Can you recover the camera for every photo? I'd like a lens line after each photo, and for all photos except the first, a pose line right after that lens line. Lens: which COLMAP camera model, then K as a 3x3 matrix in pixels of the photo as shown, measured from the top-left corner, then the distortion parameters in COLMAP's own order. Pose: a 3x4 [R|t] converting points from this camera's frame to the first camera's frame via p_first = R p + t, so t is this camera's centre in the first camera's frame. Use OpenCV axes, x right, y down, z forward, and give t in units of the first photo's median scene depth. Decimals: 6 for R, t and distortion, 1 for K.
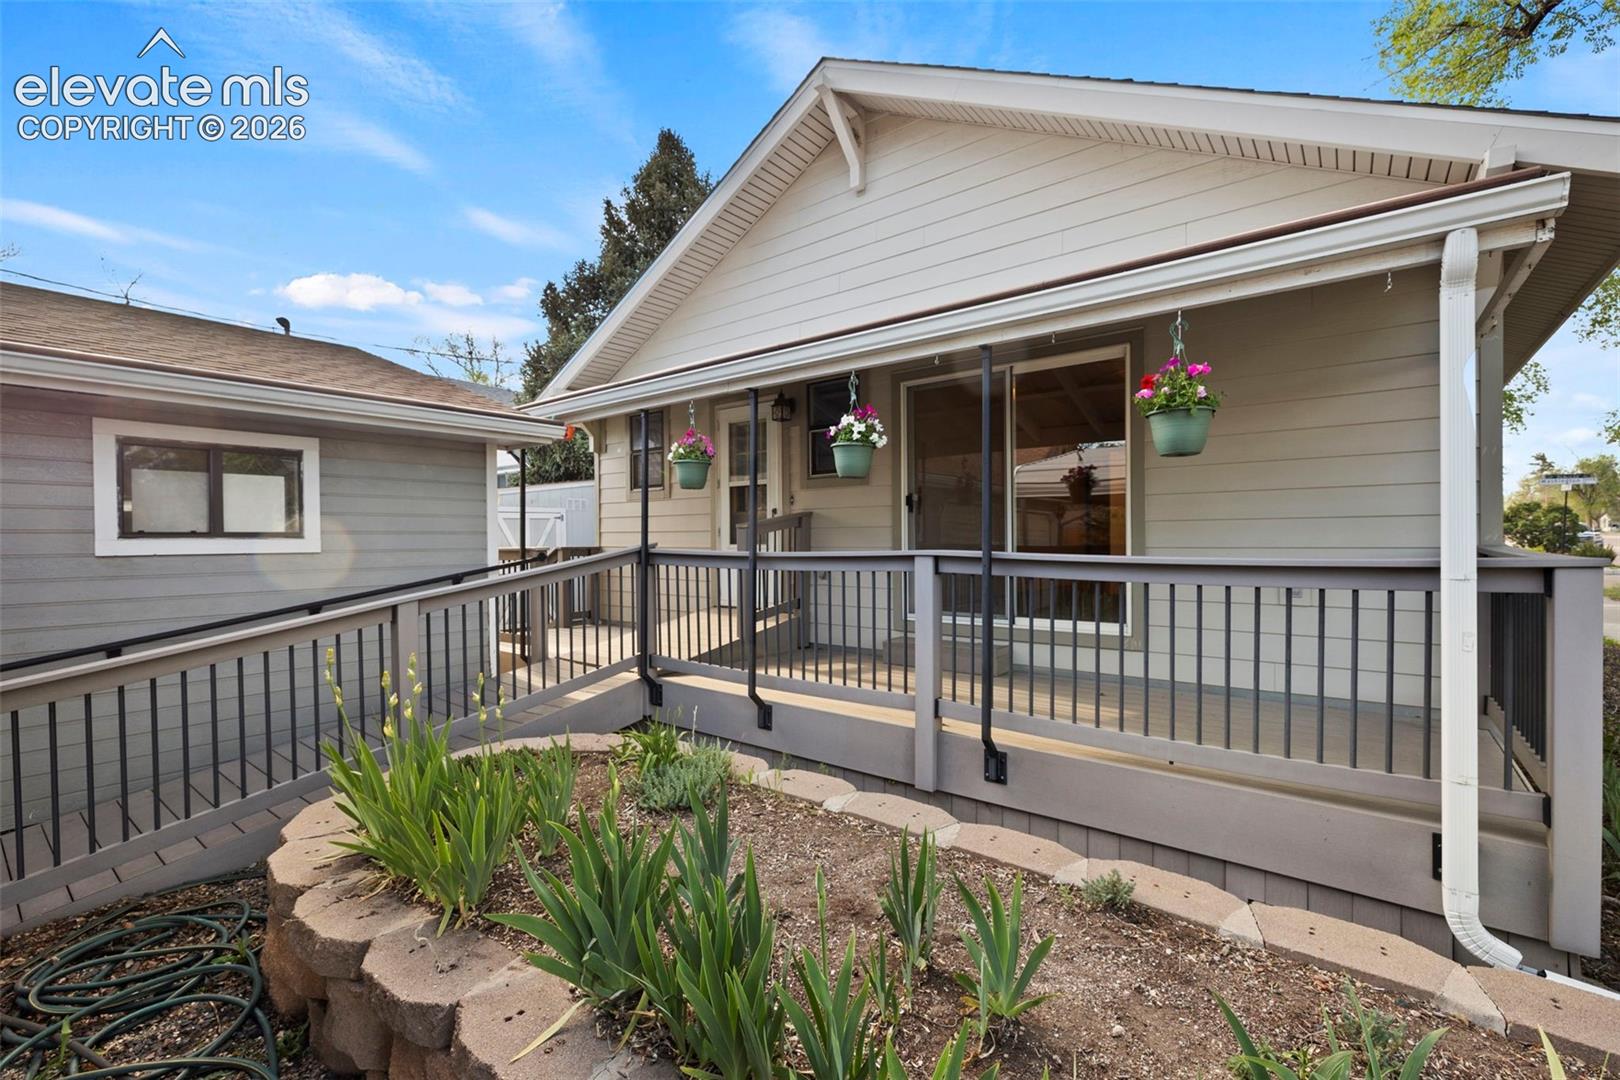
lens RADIAL K [[702.6, 0, 810.0], [0, 702.6, 540.0], [0, 0, 1]] dist [0.001291, 0.000213]
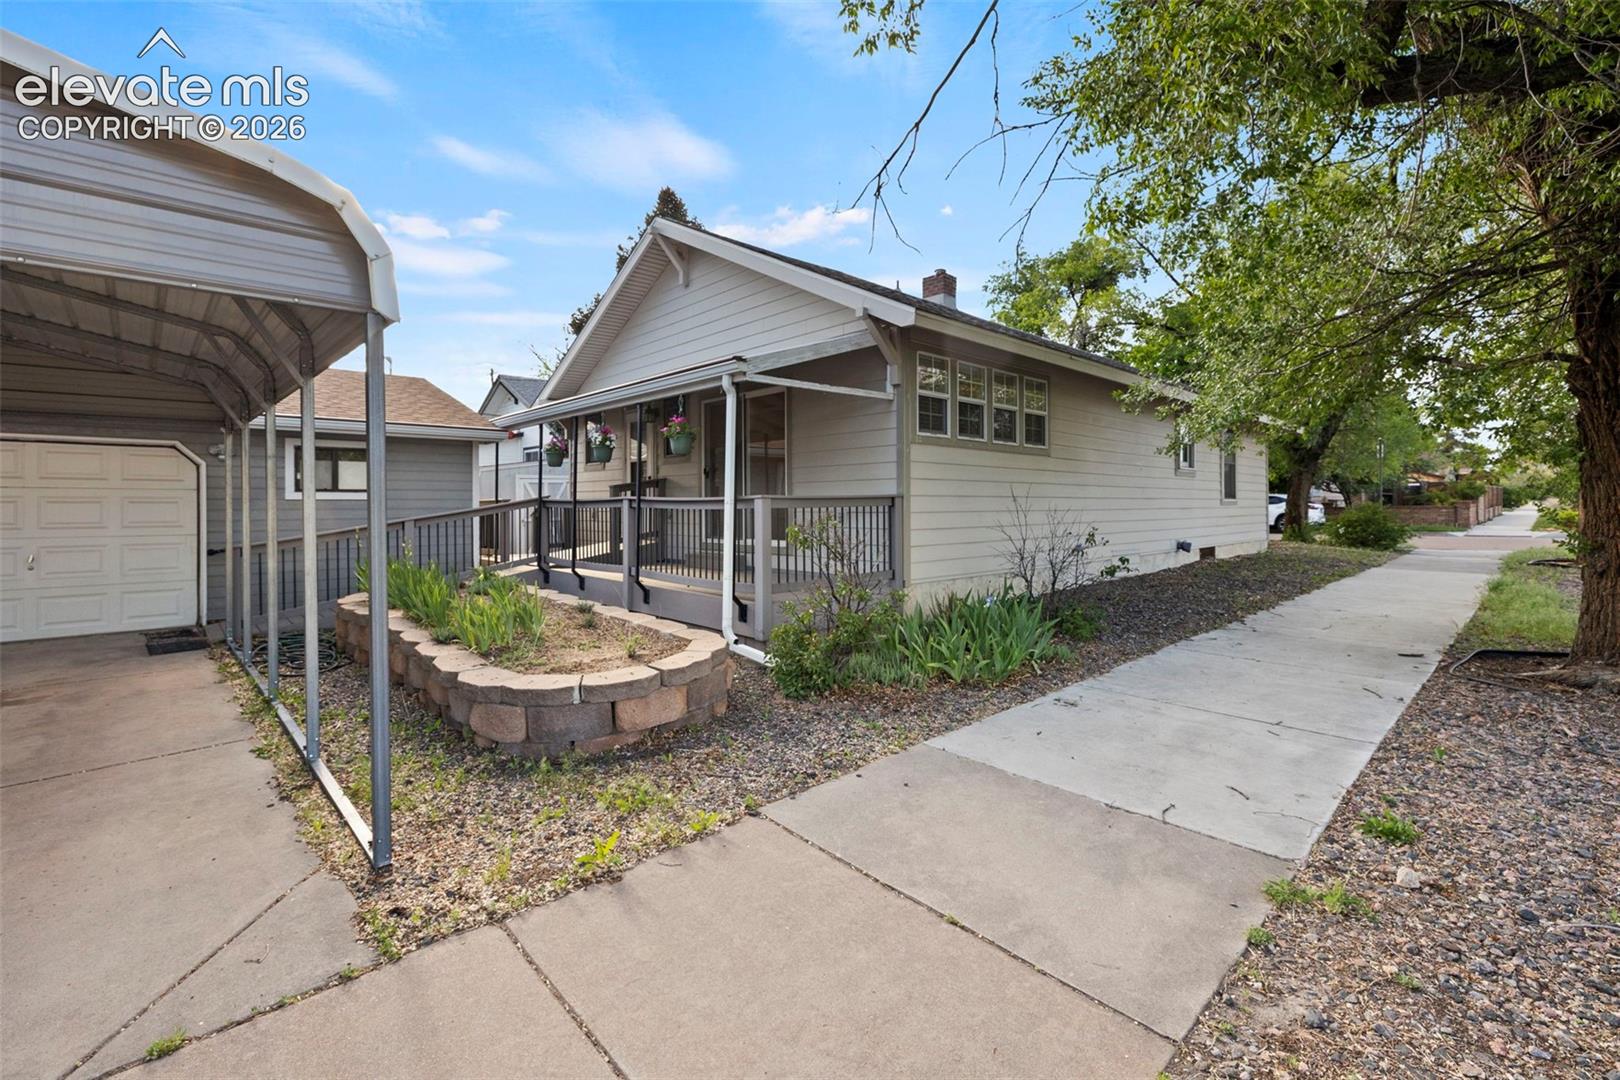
lens RADIAL K [[700.4, 0, 804.3], [0, 700.4, 495.8], [0, 0, 1]] dist [-0.000287, 0.000130]
pose [[0.987674, 0.001293, -0.156522, 0.616363], [-0.002996, 0.999939, -0.010646, 0.019835], [0.156499, 0.010984, 0.987617, -0.601144]]
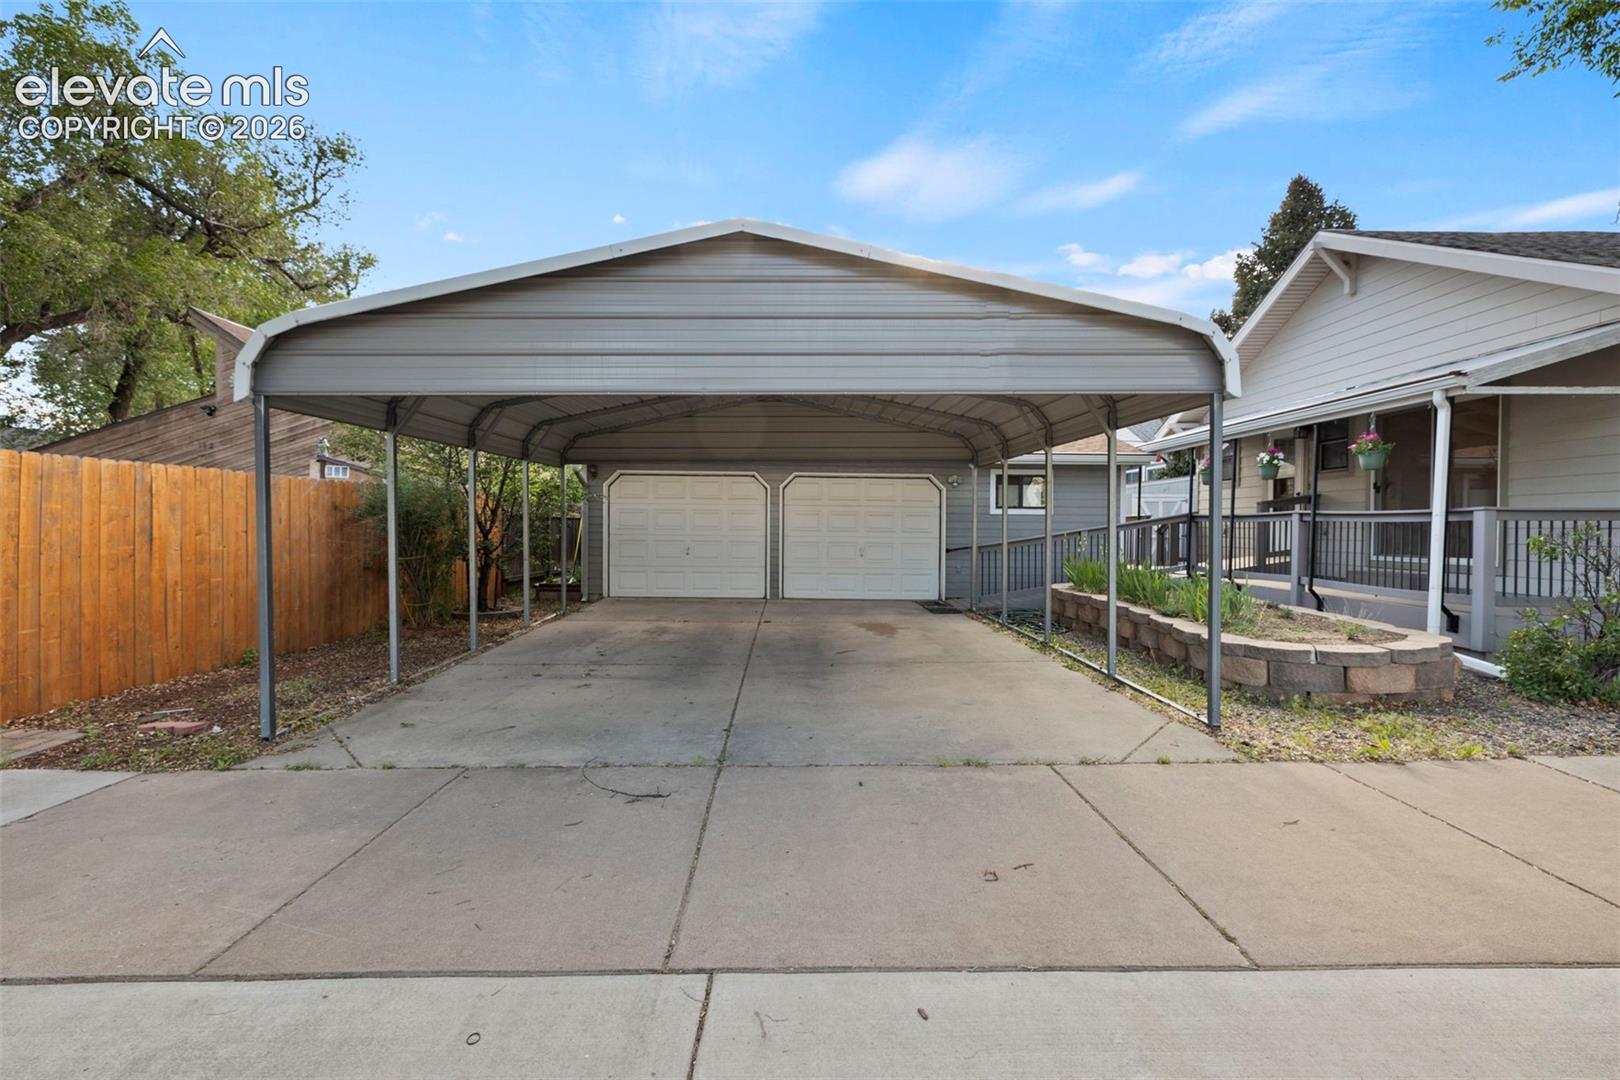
lens RADIAL K [[723.7, 0, 807.9], [0, 723.7, 534.0], [0, 0, 1]] dist [0.001969, 0.000267]
pose [[0.625395, 0.022634, -0.779980, 0.605339], [-0.013829, 0.999744, 0.017923, 0.041621], [0.780186, -0.000423, 0.625548, -1.023705]]
